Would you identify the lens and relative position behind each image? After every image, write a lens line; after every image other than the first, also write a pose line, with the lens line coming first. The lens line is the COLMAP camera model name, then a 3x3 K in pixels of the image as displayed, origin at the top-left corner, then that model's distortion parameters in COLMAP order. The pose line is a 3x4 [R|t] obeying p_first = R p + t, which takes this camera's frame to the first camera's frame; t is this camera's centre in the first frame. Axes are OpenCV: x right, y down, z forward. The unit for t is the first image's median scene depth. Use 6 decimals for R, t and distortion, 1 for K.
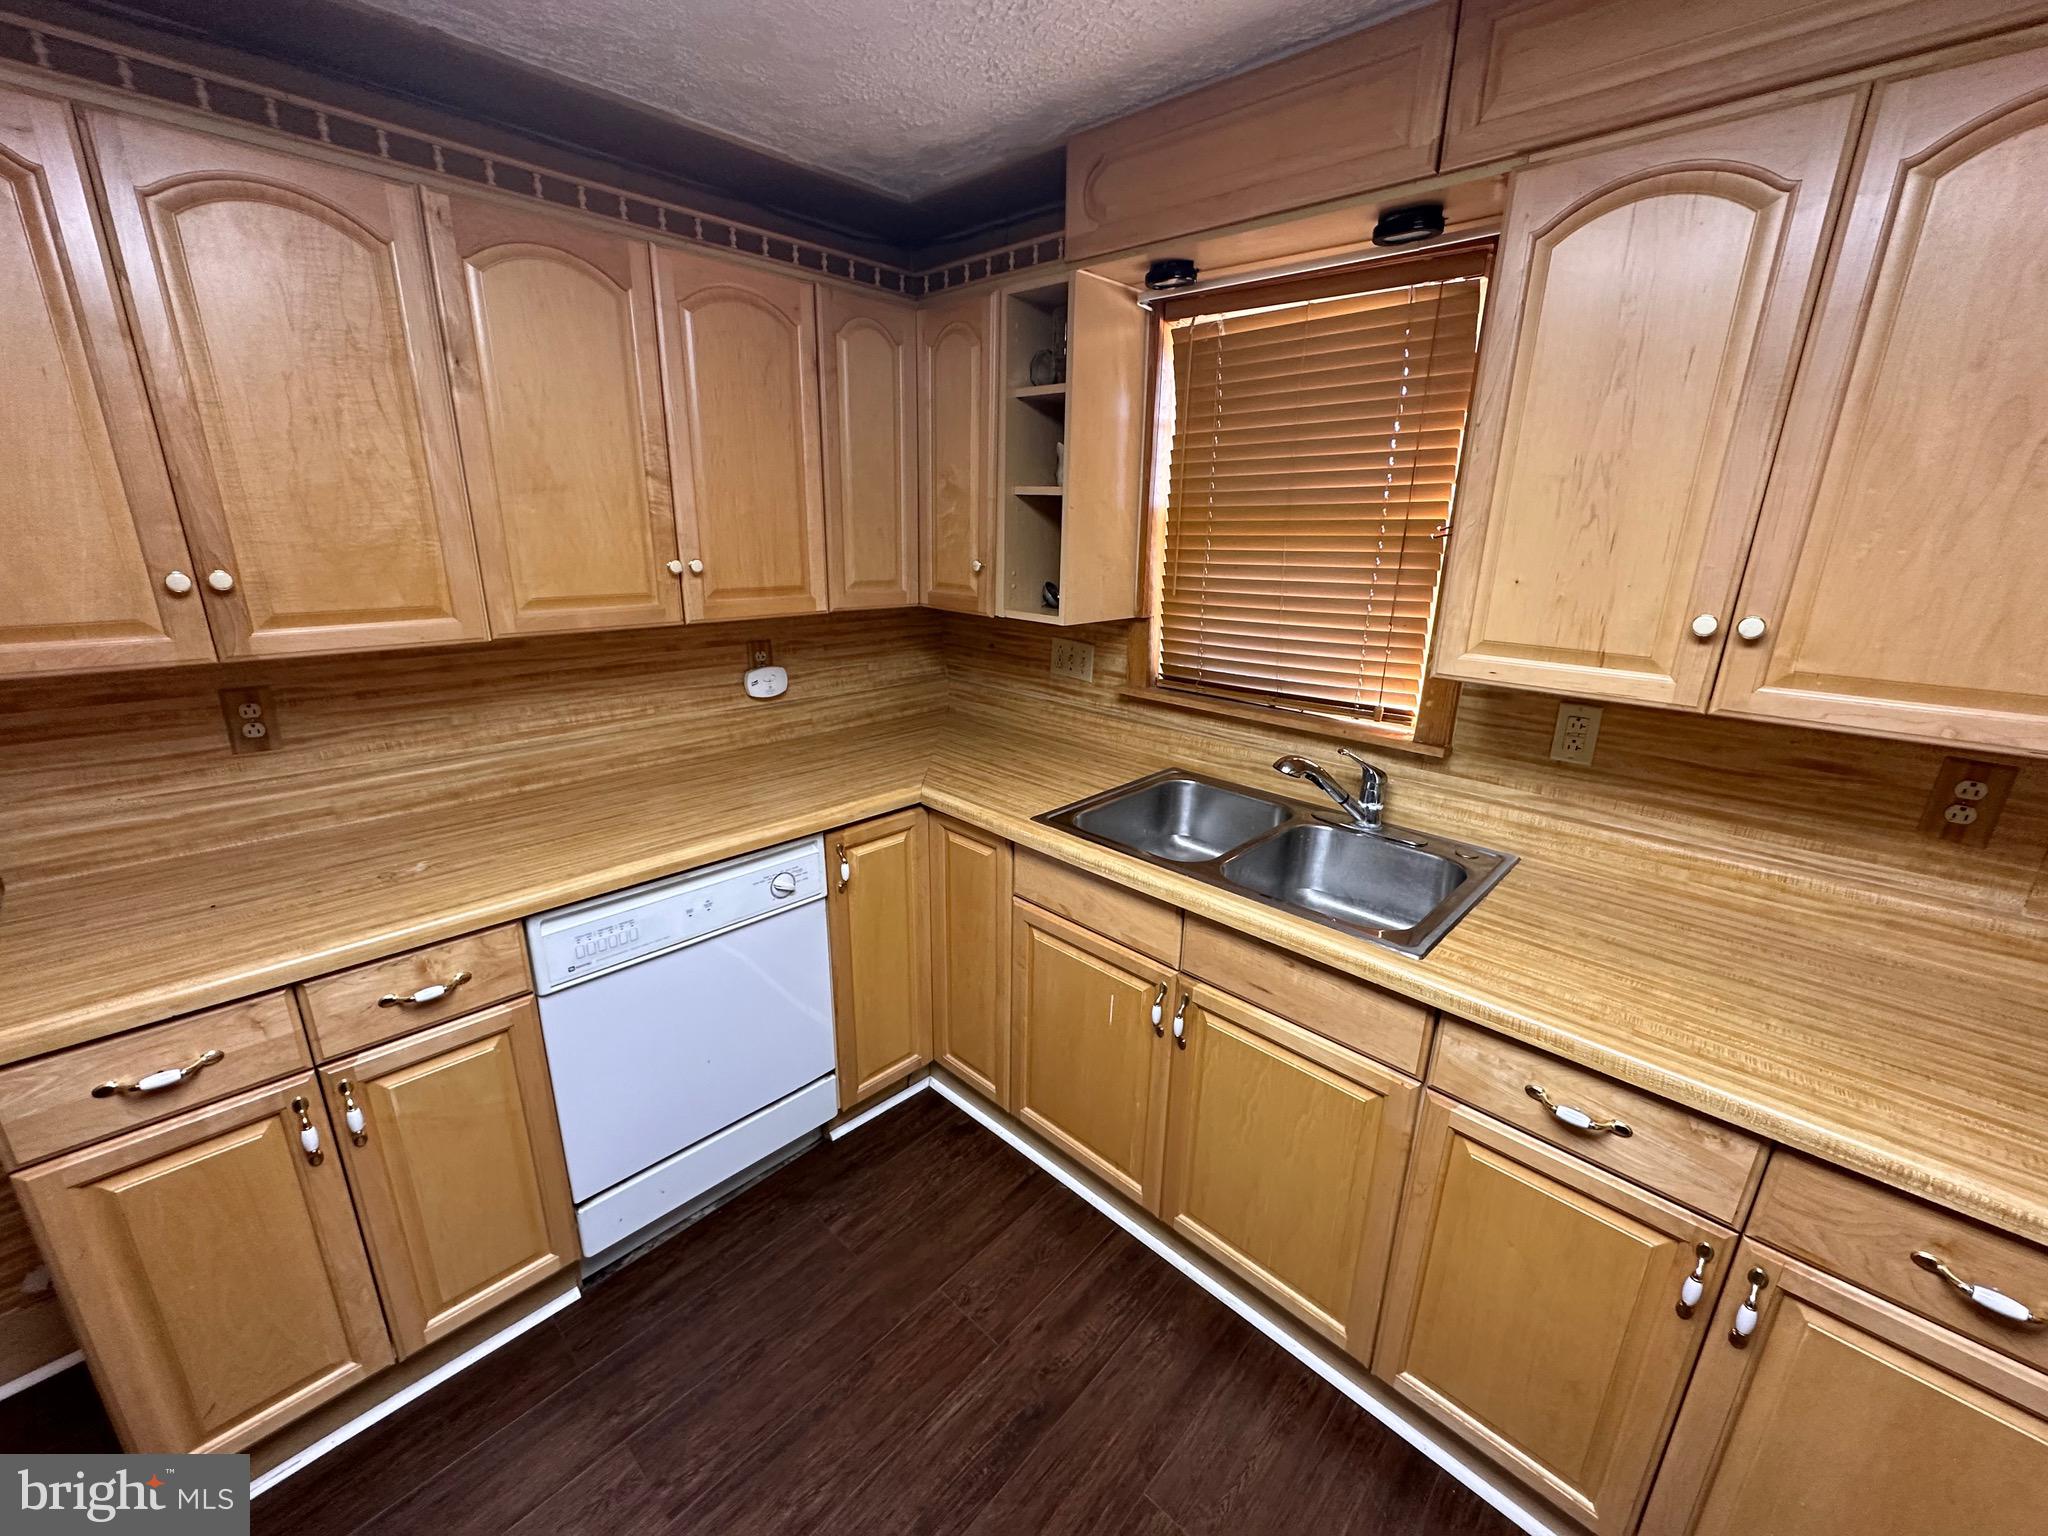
lens RADIAL K [[815.9, 0, 1031.5], [0, 815.9, 768.0], [0, 0, 1]] dist [-0.004575, 0.000812]
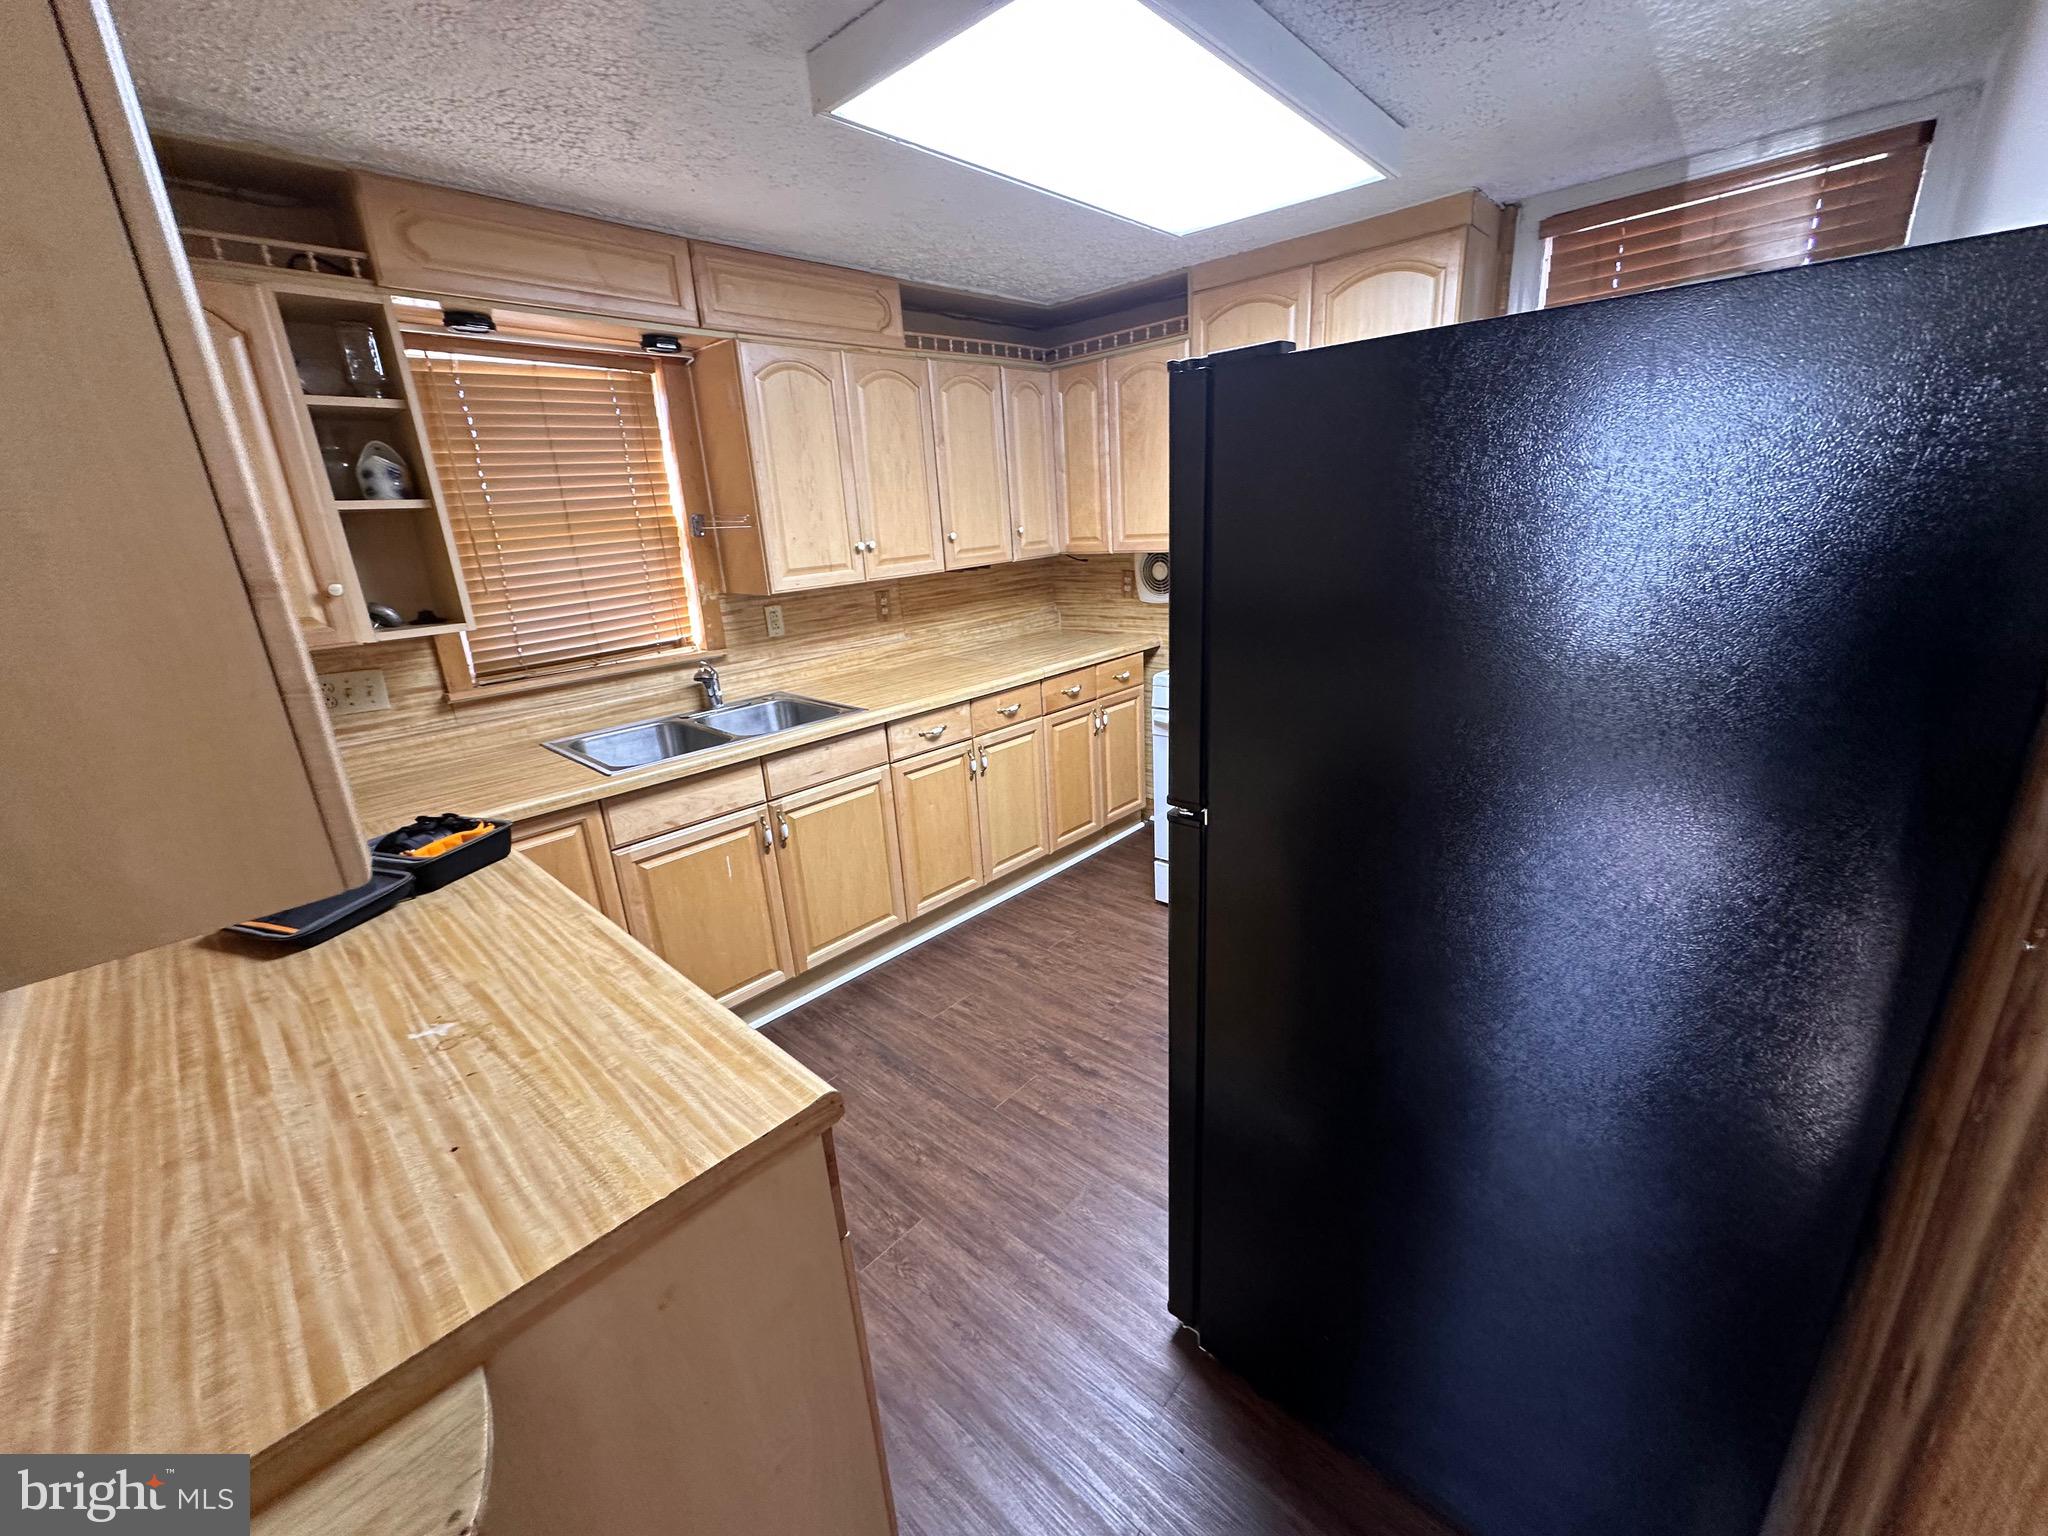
lens RADIAL K [[815.9, 0, 1021.3], [0, 815.9, 775.0], [0, 0, 1]] dist [-0.004575, 0.000812]
pose [[-0.016581, -0.321127, 0.946891, -1.192625], [0.349870, 0.885287, 0.306362, -0.096646], [-0.936651, 0.336369, 0.097674, 0.344230]]
